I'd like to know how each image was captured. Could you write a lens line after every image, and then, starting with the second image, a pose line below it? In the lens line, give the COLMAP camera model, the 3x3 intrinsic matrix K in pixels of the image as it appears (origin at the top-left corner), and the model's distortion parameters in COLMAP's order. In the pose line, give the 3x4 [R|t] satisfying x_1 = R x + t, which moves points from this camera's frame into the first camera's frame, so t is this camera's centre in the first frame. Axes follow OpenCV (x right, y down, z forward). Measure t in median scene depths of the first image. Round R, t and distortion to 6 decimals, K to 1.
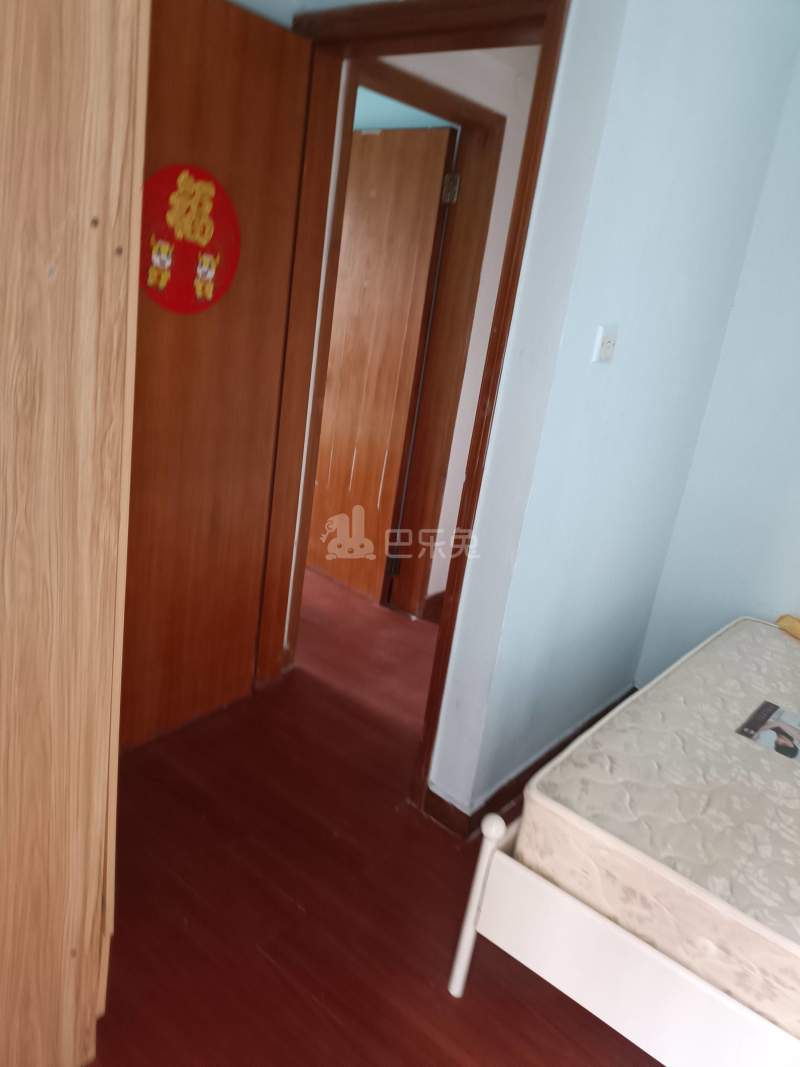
lens RADIAL K [[790.3, 0, 397.8], [0, 790.3, 531.9], [0, 0, 1]] dist [0.057259, -0.061441]
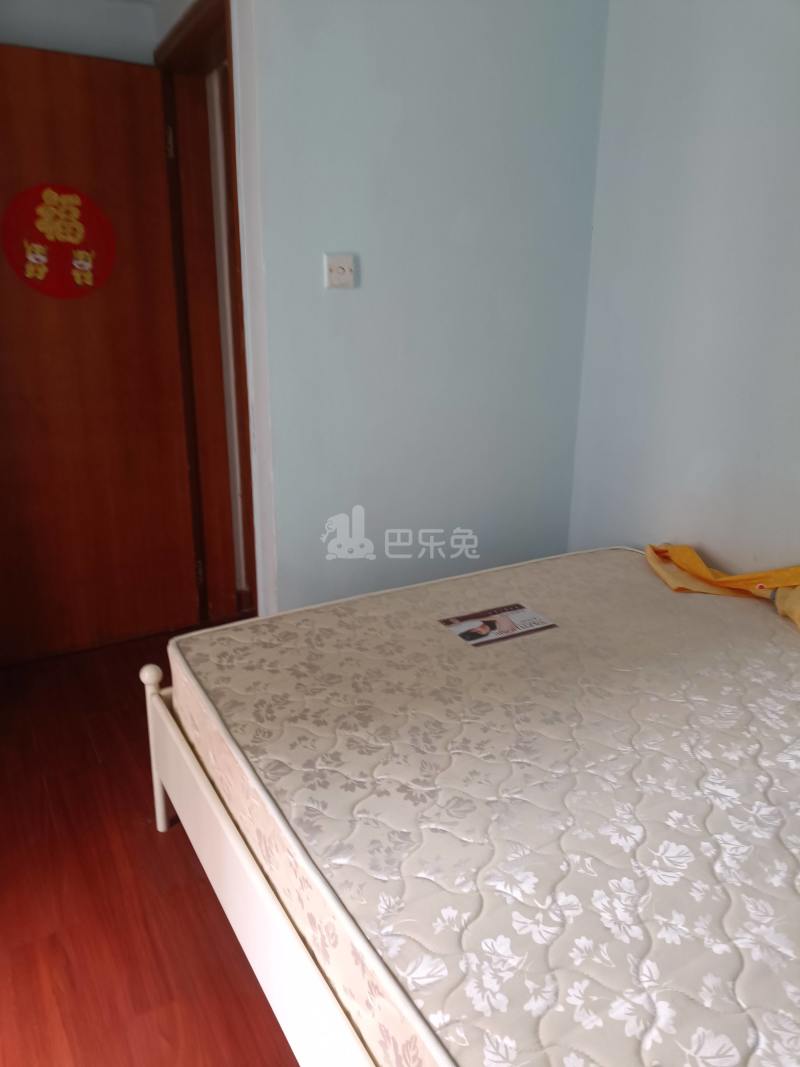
lens RADIAL K [[790.3, 0, 402.6], [0, 790.3, 533.6], [0, 0, 1]] dist [0.057259, -0.061441]
pose [[0.924913, -0.026889, -0.379226, 0.736638], [0.007793, 0.998627, -0.051801, 0.182484], [0.380098, 0.044956, 0.923853, 0.031119]]
